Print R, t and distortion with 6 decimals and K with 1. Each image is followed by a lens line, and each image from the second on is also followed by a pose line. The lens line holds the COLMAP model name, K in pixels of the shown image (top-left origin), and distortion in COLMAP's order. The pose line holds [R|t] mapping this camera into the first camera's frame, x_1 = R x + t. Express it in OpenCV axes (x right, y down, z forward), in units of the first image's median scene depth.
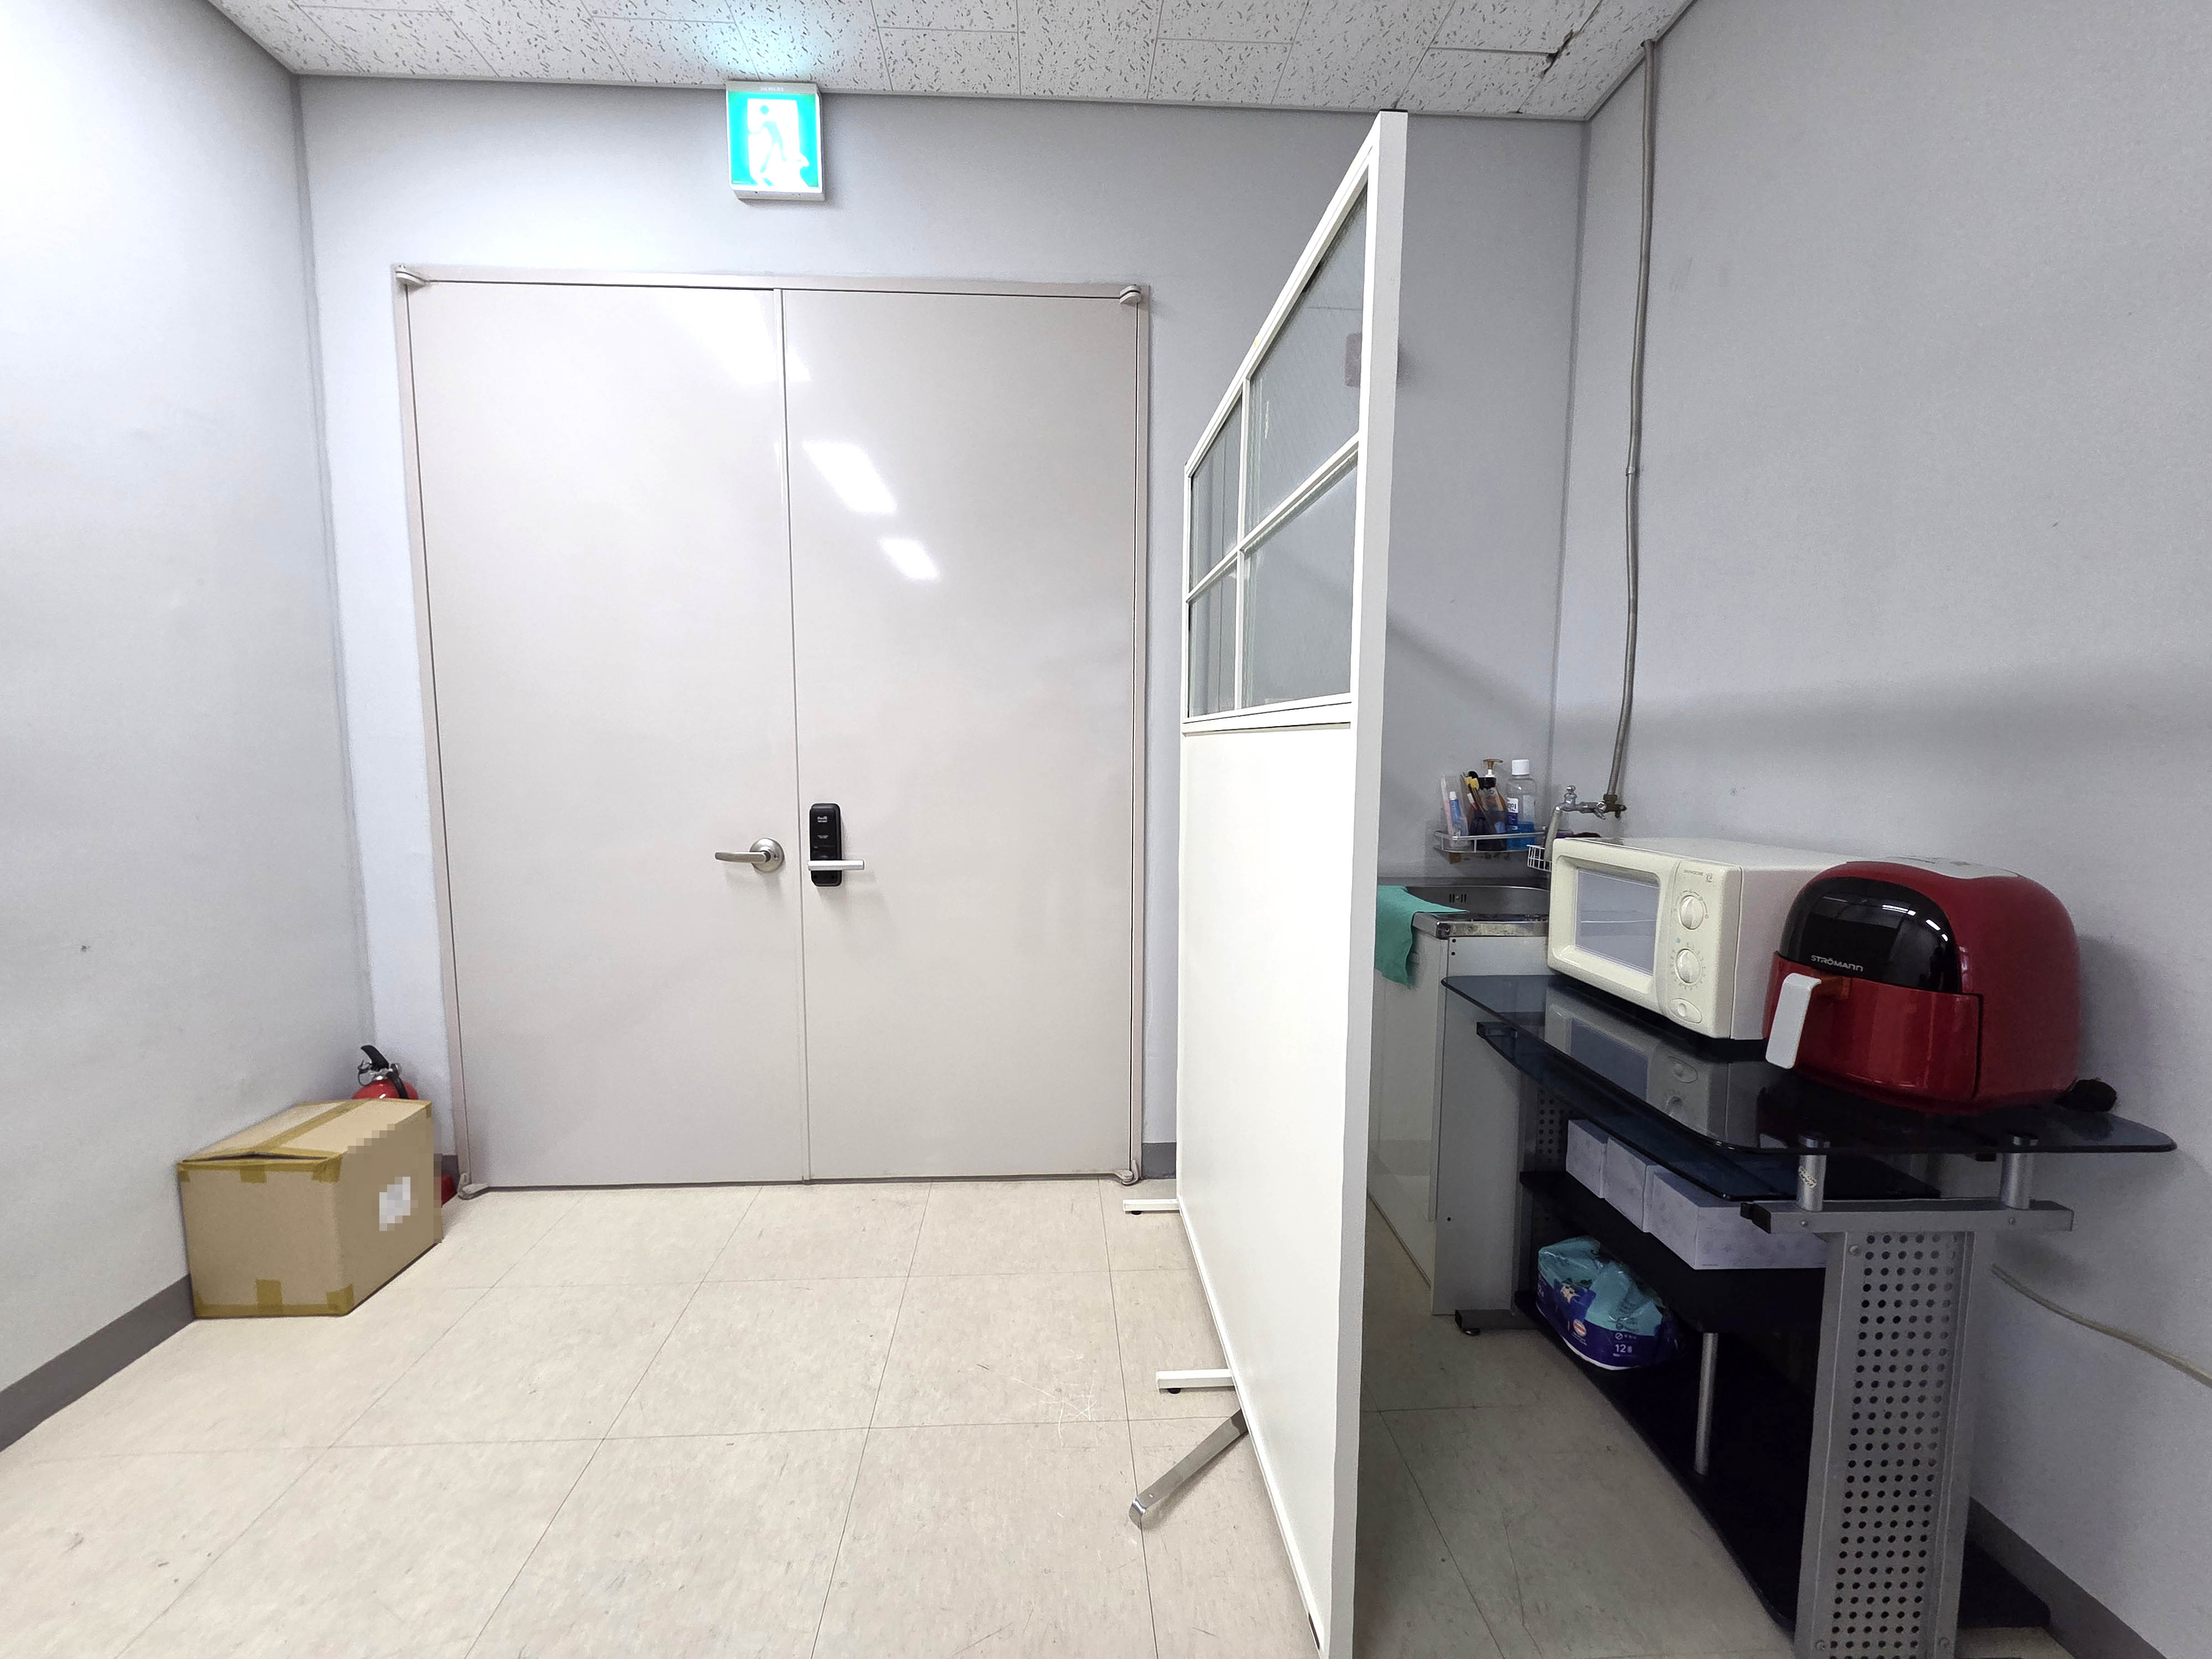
lens RADIAL K [[911.7, 0, 1094.2], [0, 911.7, 843.2], [0, 0, 1]] dist [0.002357, -0.000347]
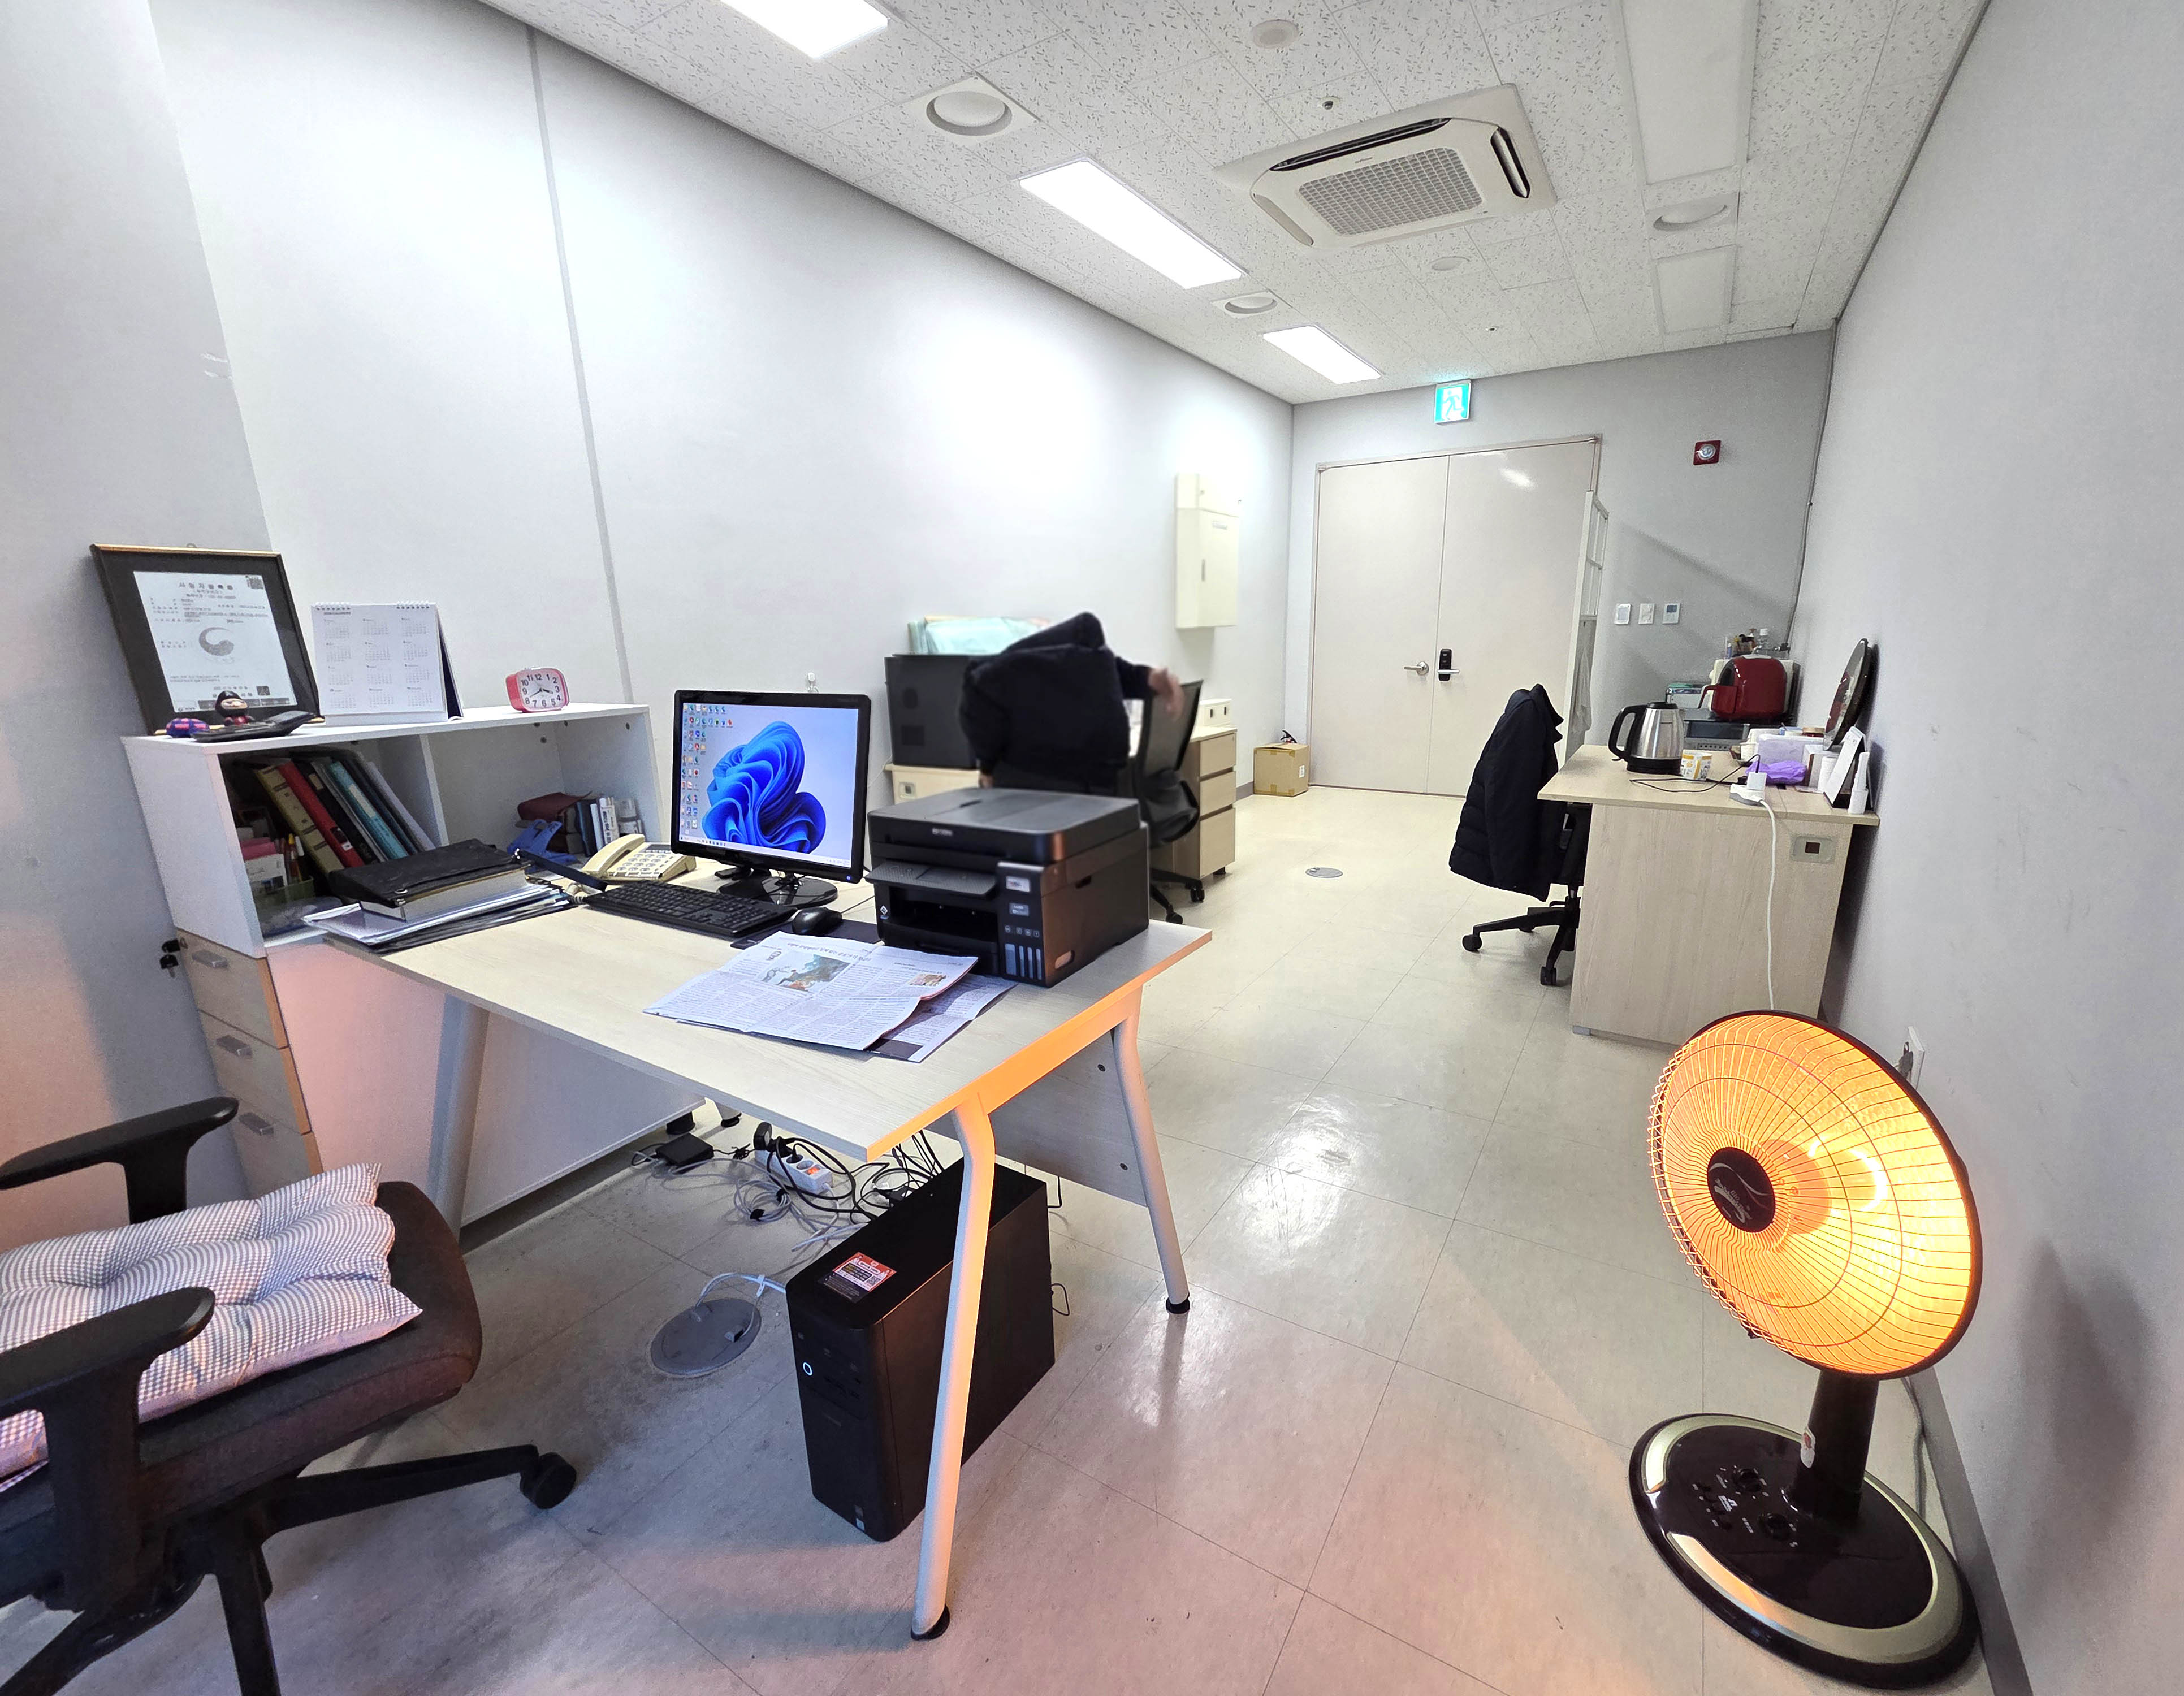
lens RADIAL K [[945.4, 0, 1101.1], [0, 945.4, 860.8], [0, 0, 1]] dist [-0.002065, -0.000361]
pose [[0.823452, 0.120864, -0.554364, 0.504006], [-0.041609, 0.987281, 0.153443, 0.194091], [0.565859, -0.103286, 0.818007, -1.983483]]
